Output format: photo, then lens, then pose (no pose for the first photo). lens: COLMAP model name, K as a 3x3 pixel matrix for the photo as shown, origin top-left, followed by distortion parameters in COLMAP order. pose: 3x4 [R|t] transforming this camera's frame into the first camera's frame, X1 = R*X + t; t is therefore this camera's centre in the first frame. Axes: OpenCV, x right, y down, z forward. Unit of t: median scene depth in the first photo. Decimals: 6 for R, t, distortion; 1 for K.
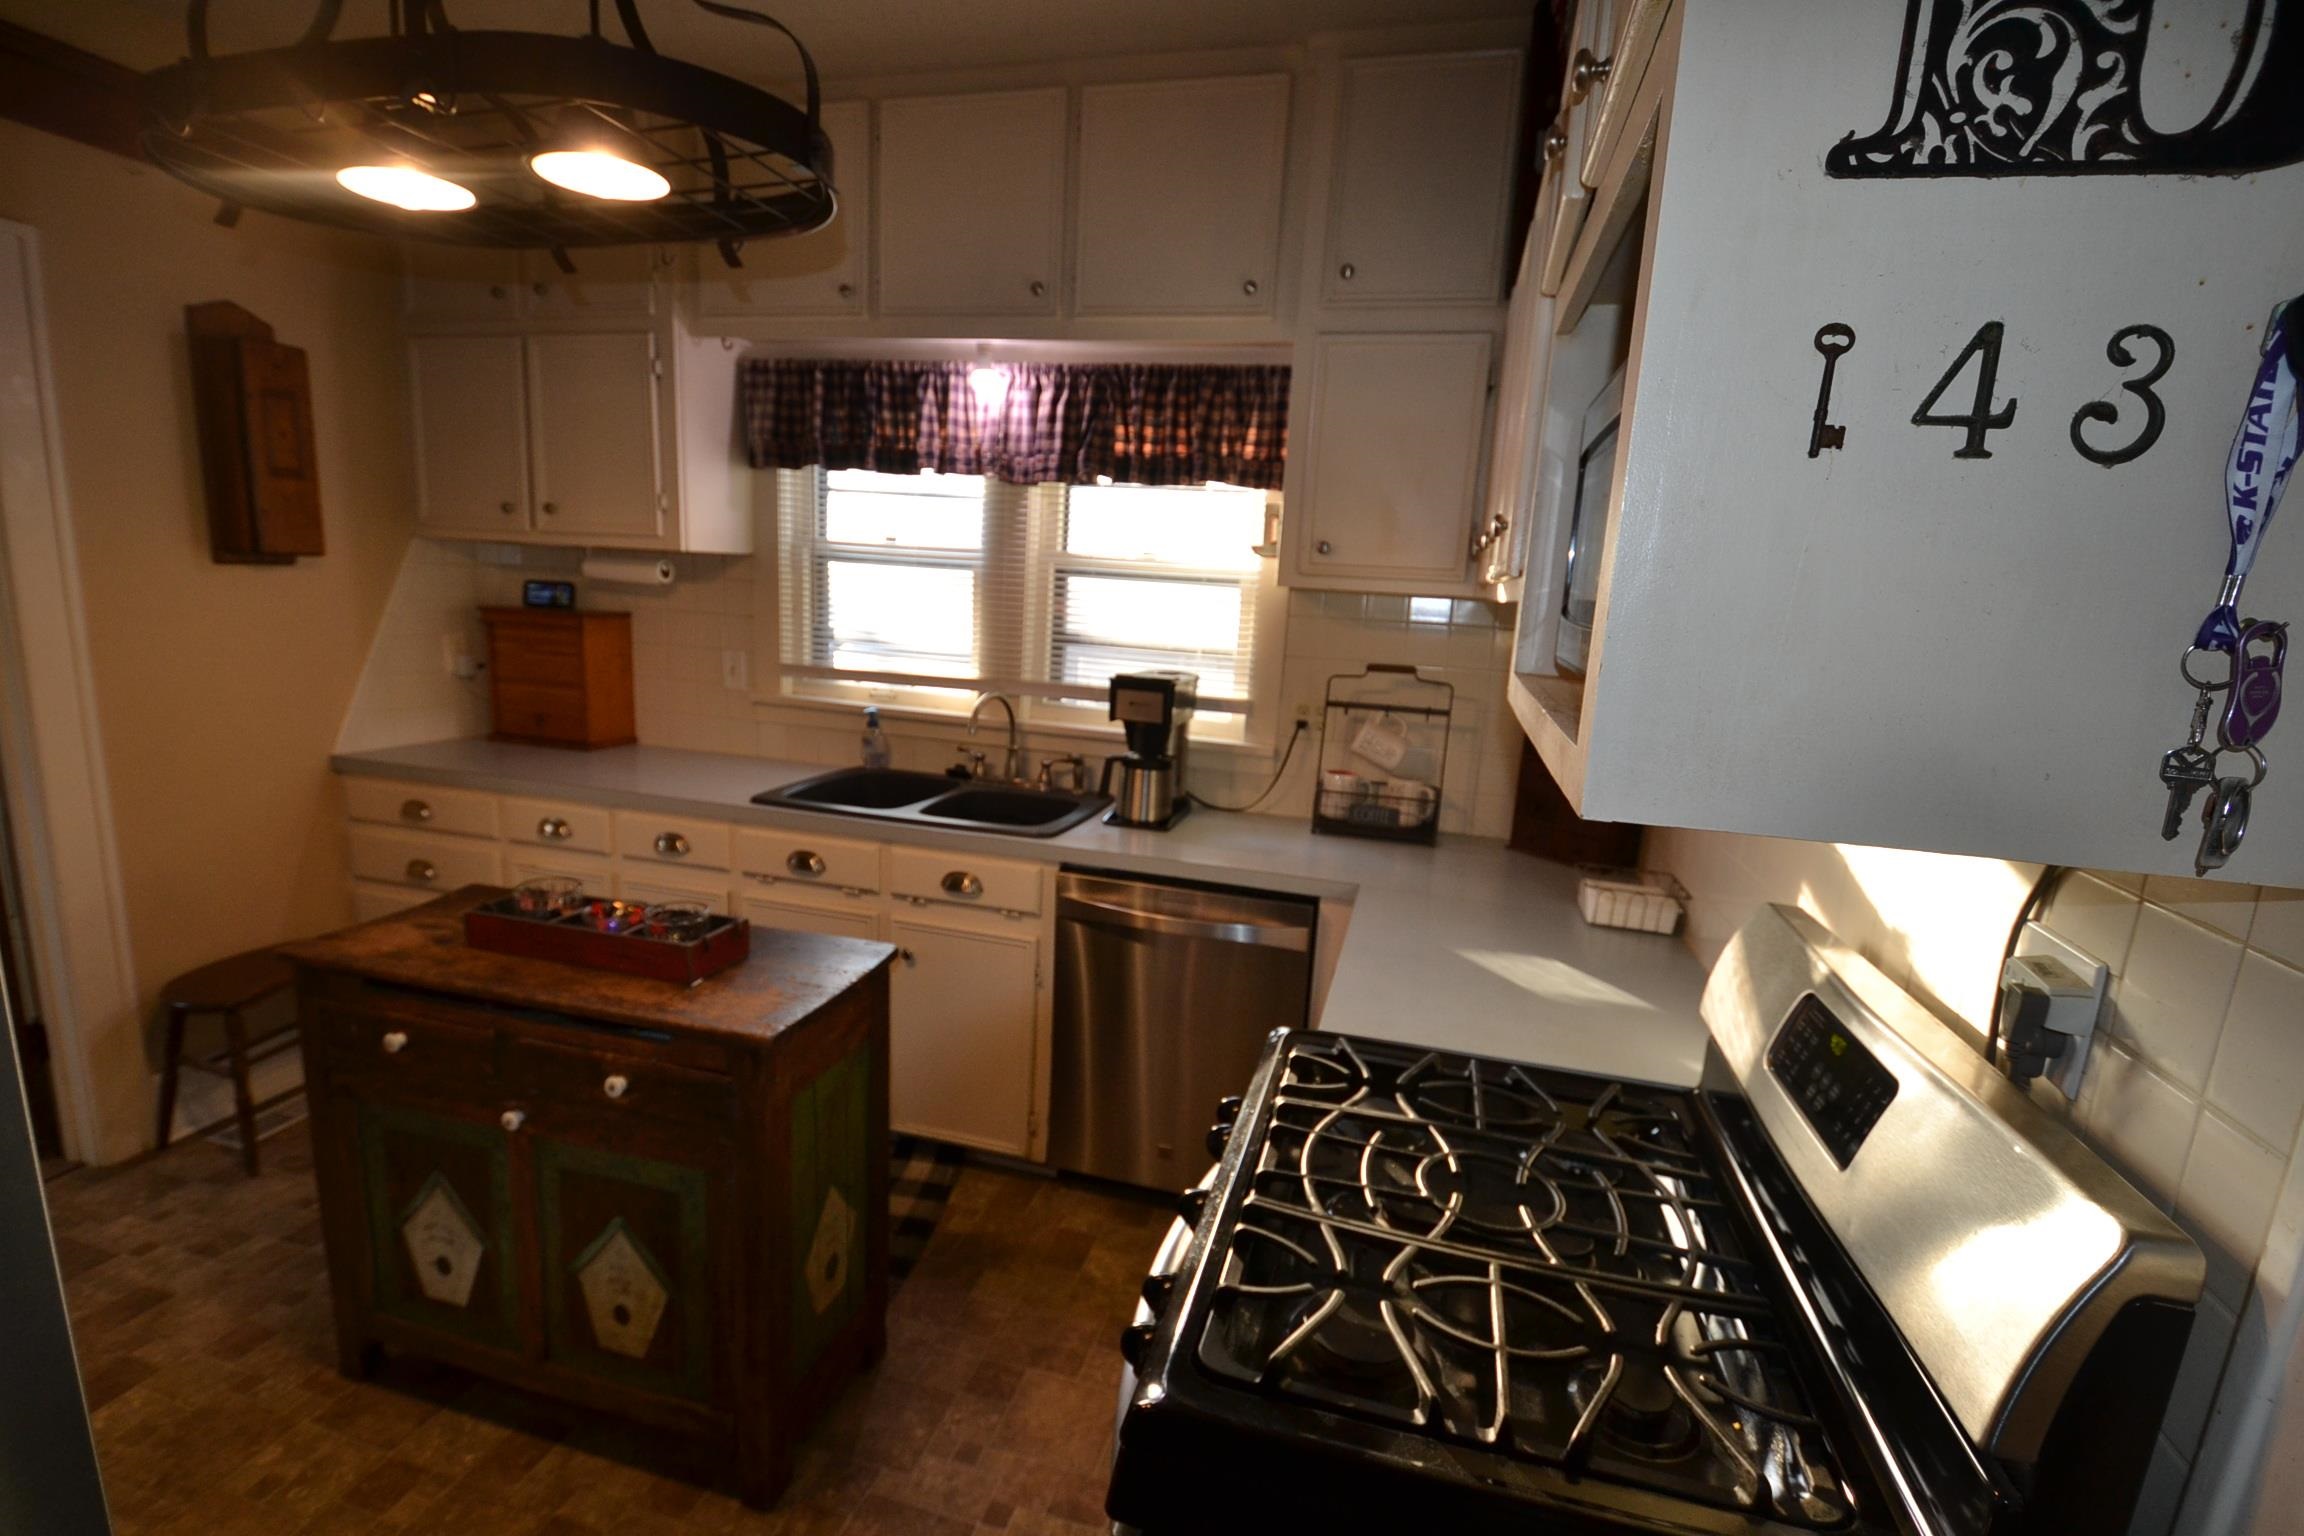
lens RADIAL K [[1042.6, 0, 1152.8], [0, 1042.6, 790.0], [0, 0, 1]] dist [0.024141, -0.031448]
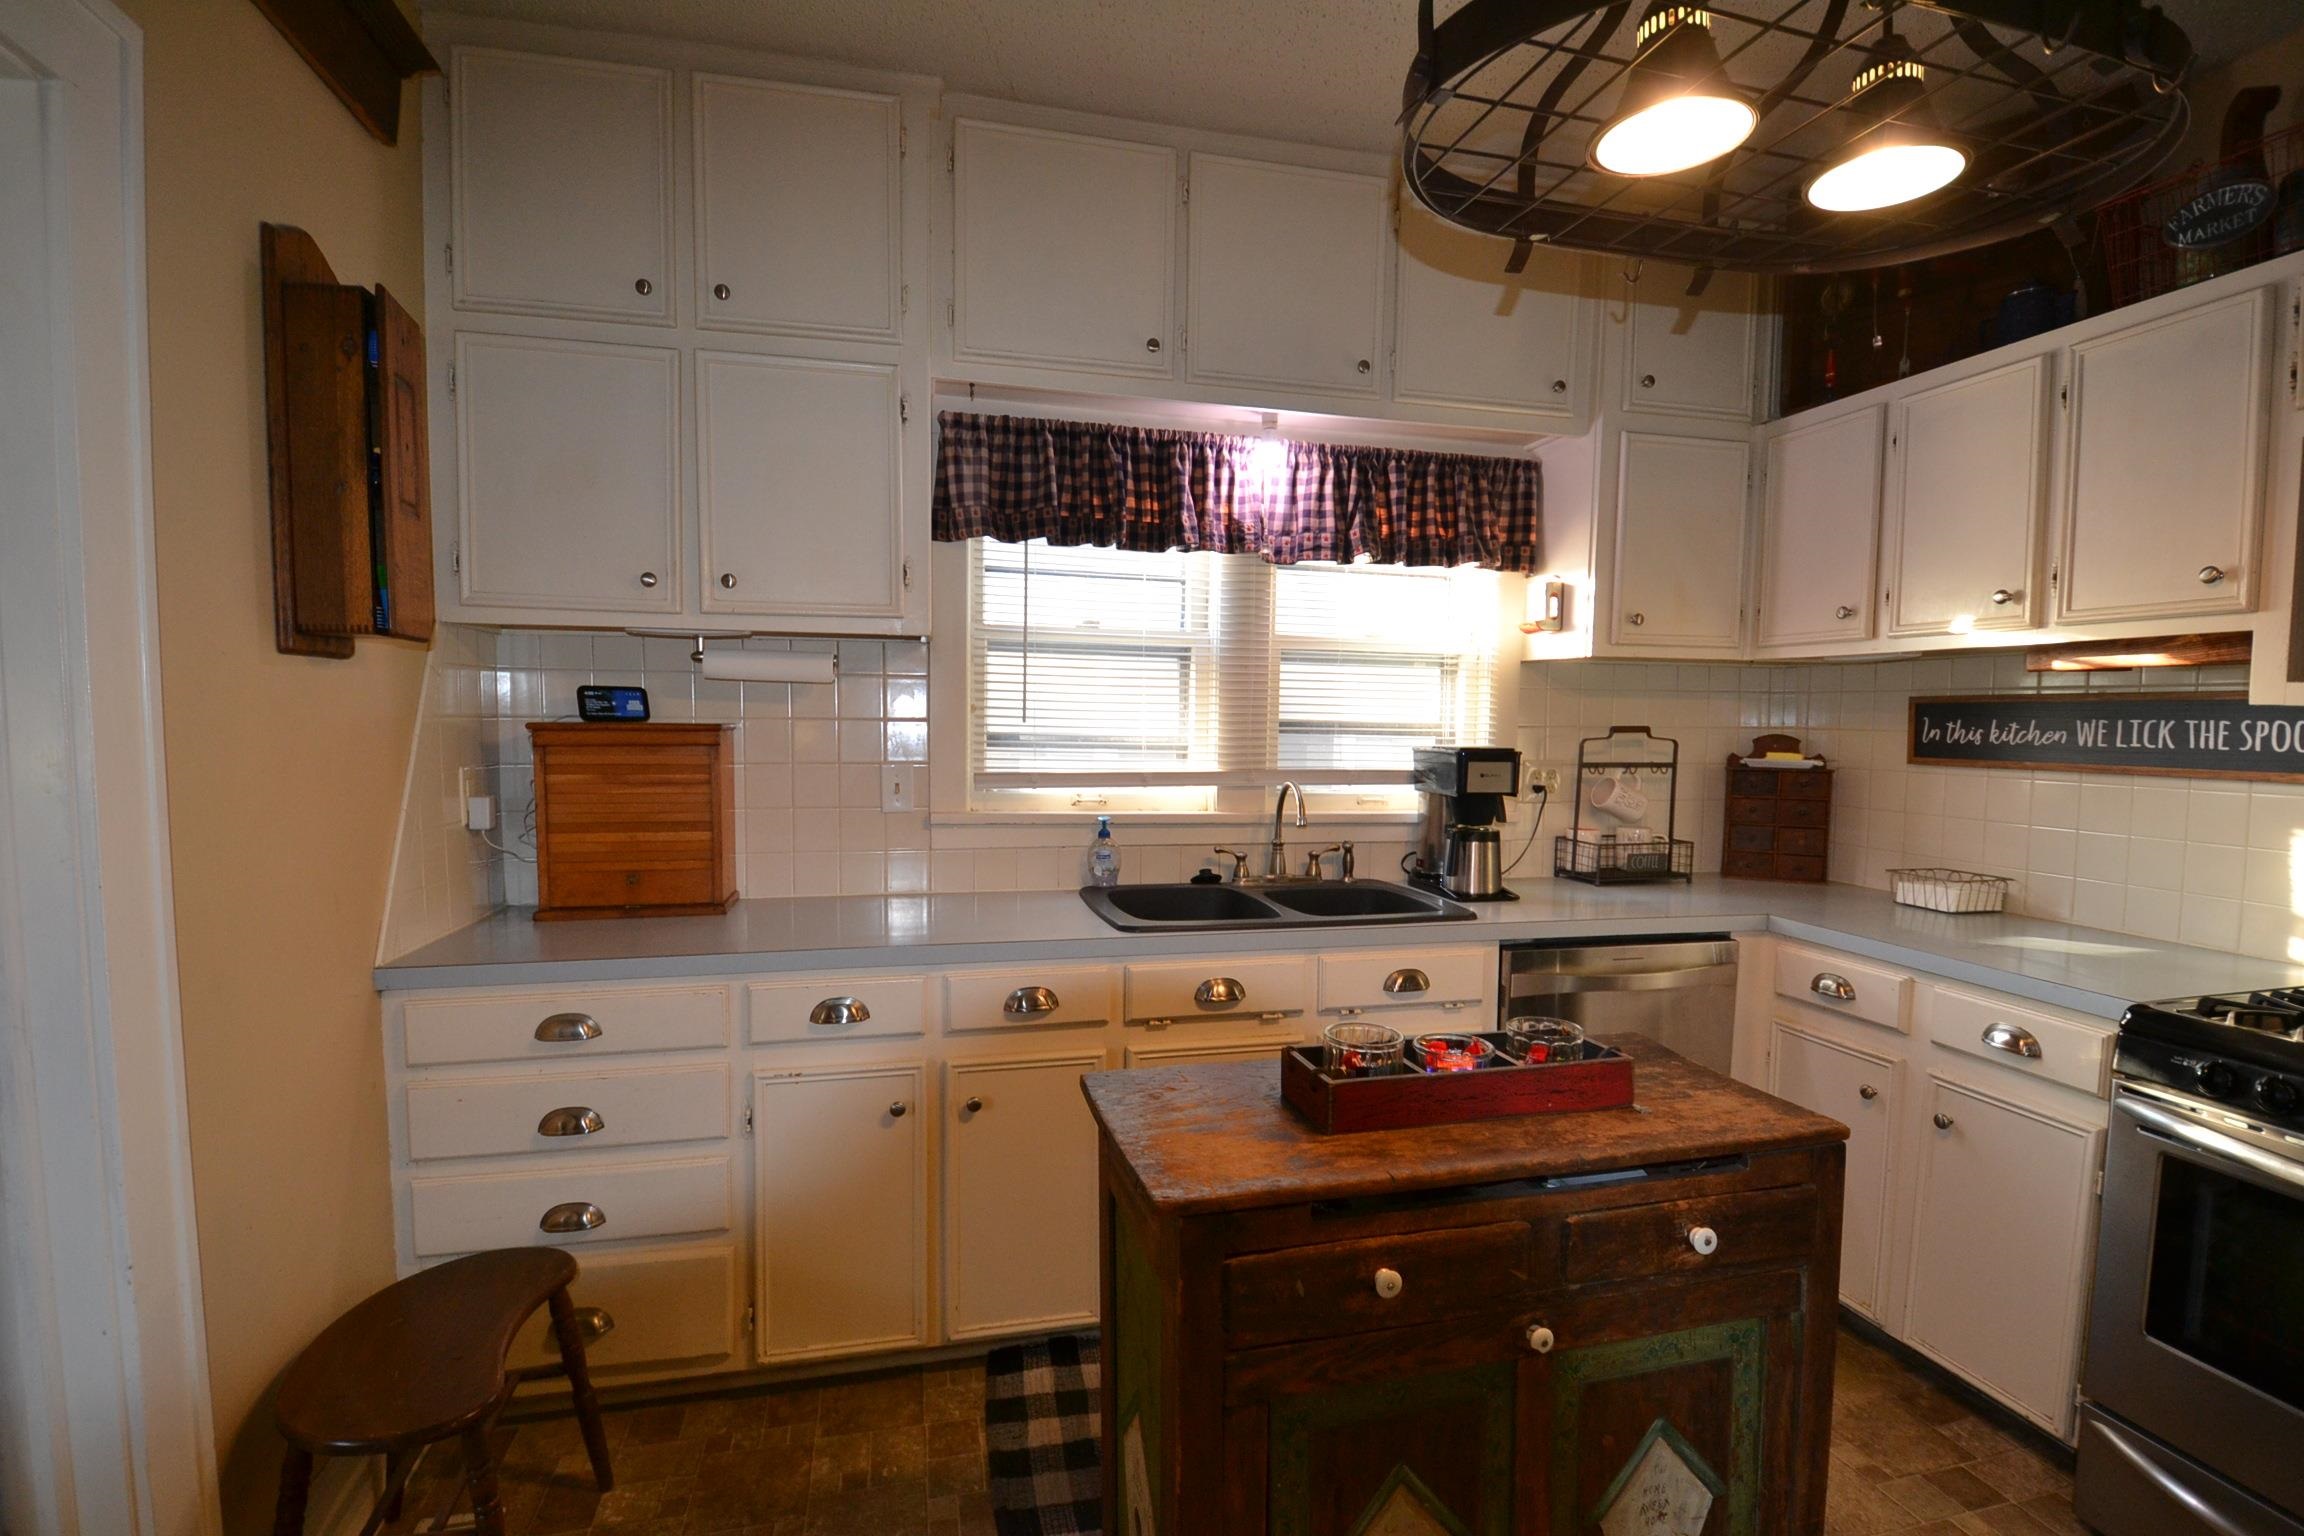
lens RADIAL K [[1042.6, 0, 1152.8], [0, 1042.6, 790.0], [0, 0, 1]] dist [0.024141, -0.031448]
pose [[0.876621, -0.078169, 0.474790, -0.711277], [0.130941, 0.988233, -0.079058, -0.029400], [-0.463023, 0.131473, 0.876541, 0.254175]]
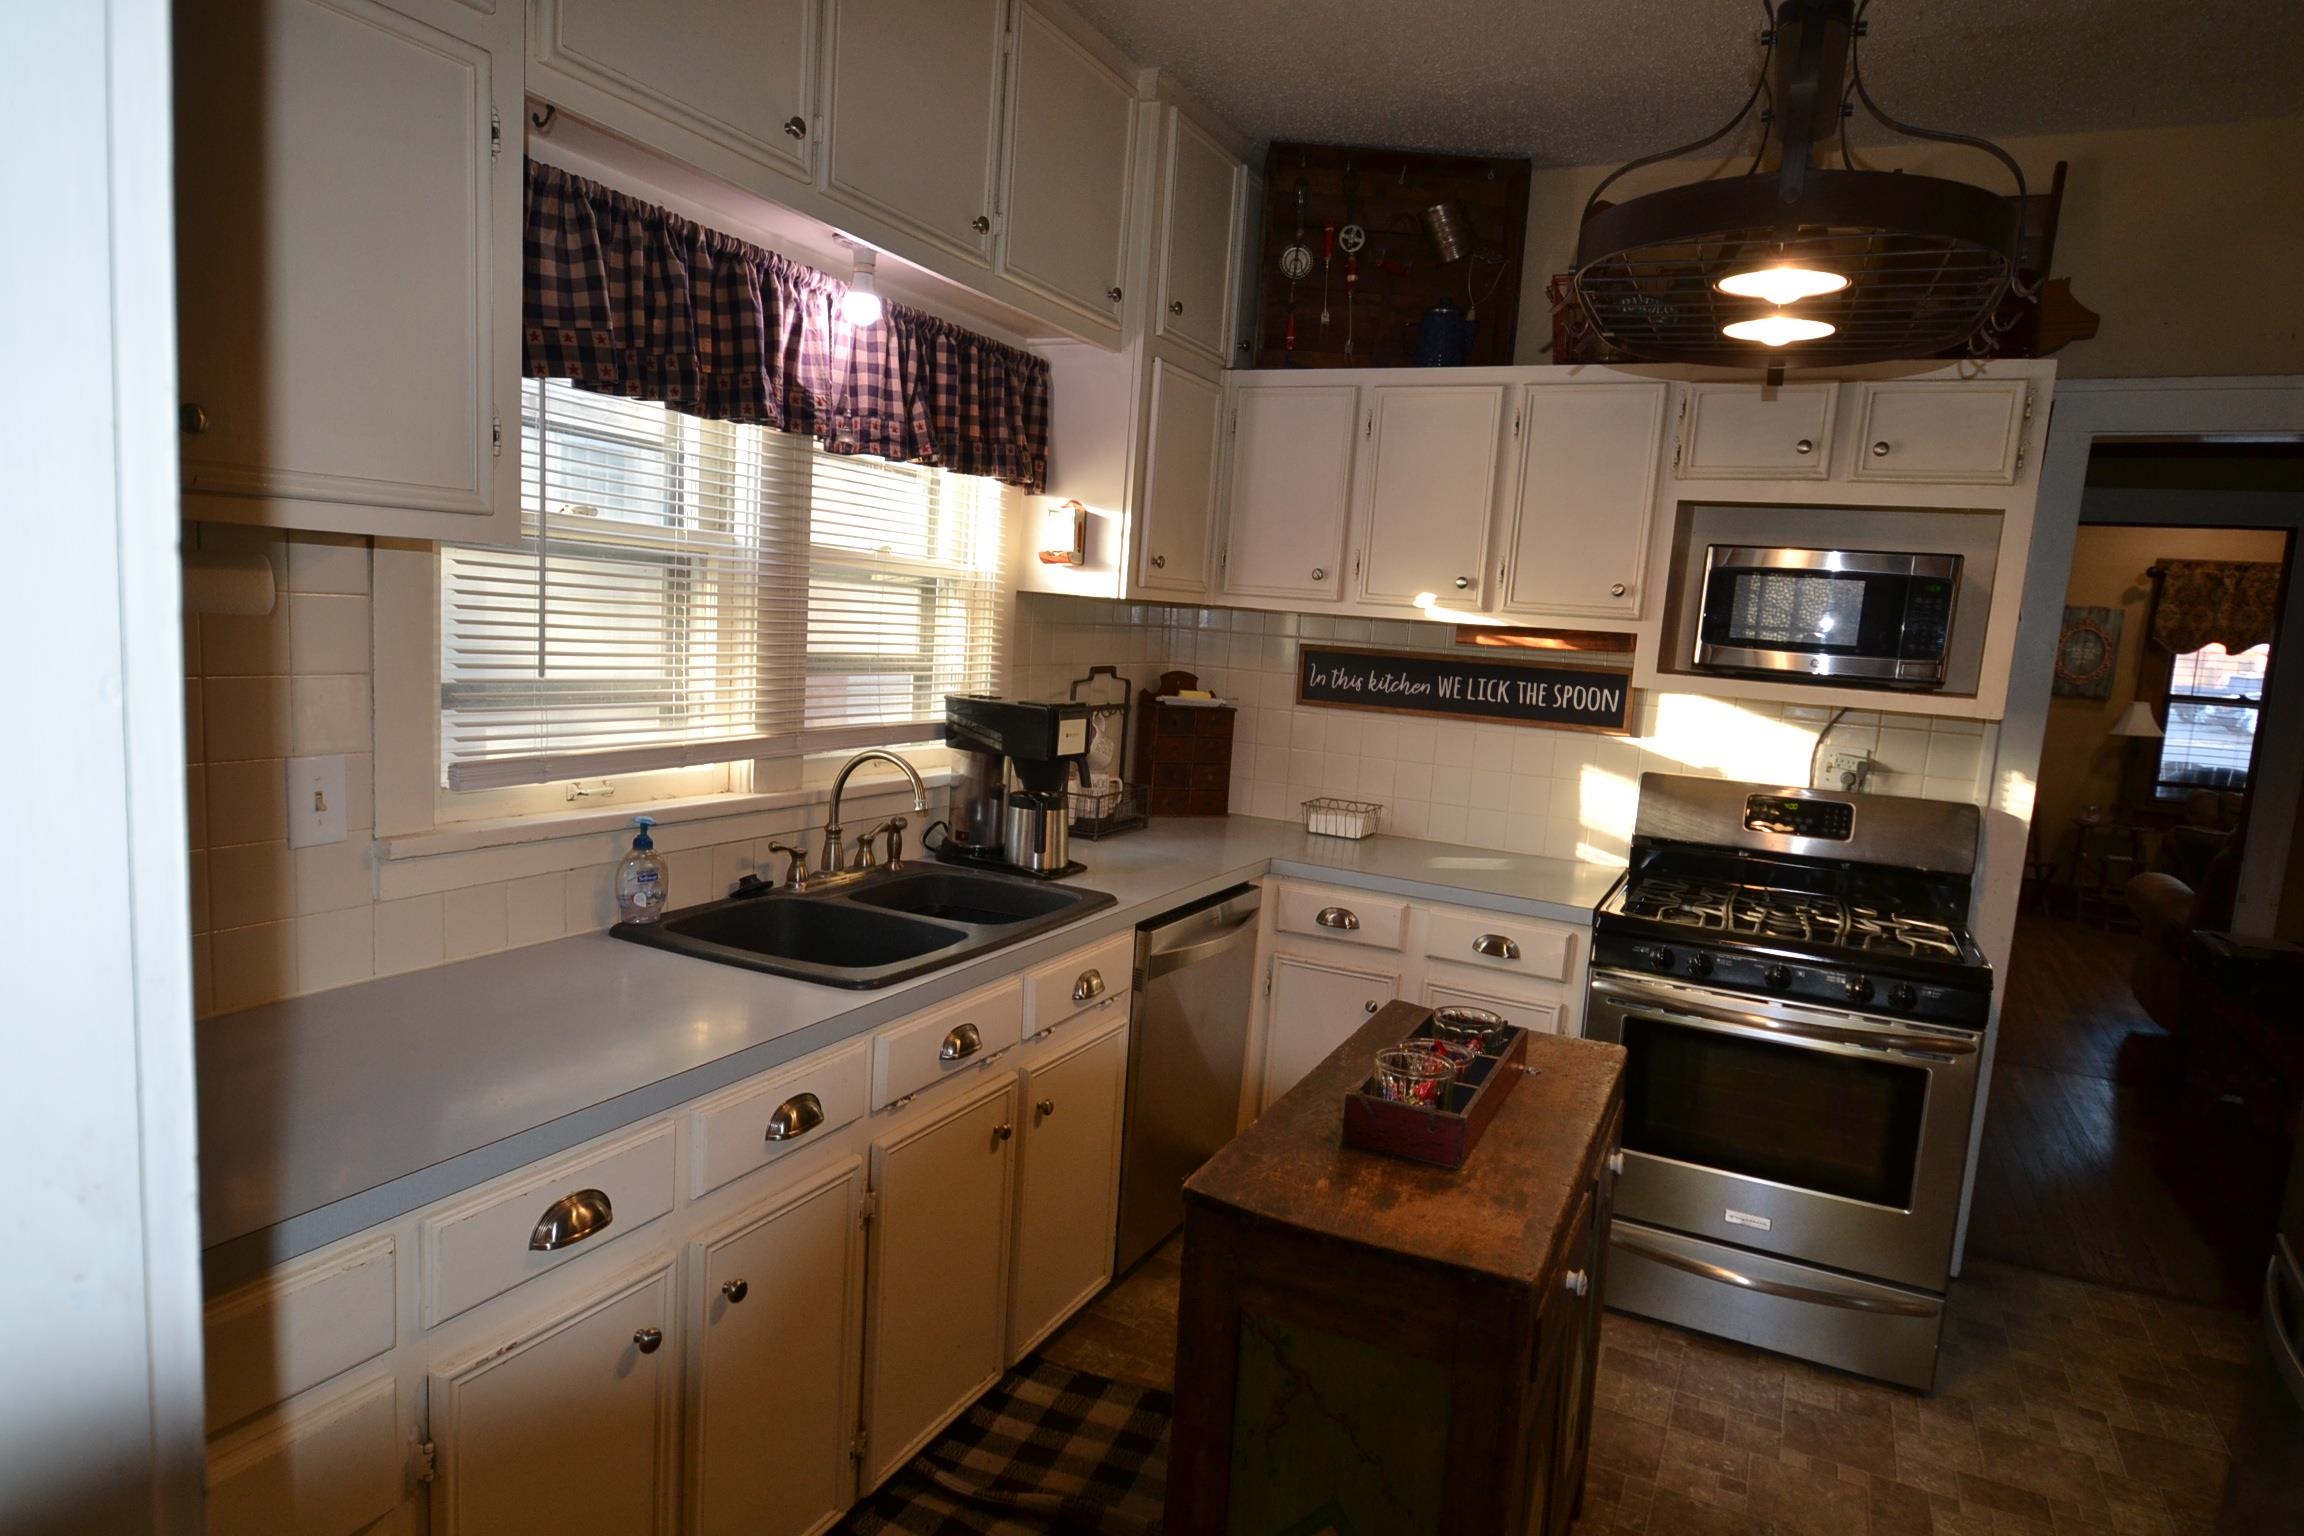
lens RADIAL K [[1344.4, 0, 1155.8], [0, 1344.4, 787.6], [0, 0, 1]] dist [0.024634, -0.029485]
pose [[0.196544, -0.171287, 0.965418, -1.017793], [0.137469, 0.979711, 0.145837, -0.179719], [-0.970810, 0.104051, 0.216103, 0.637894]]
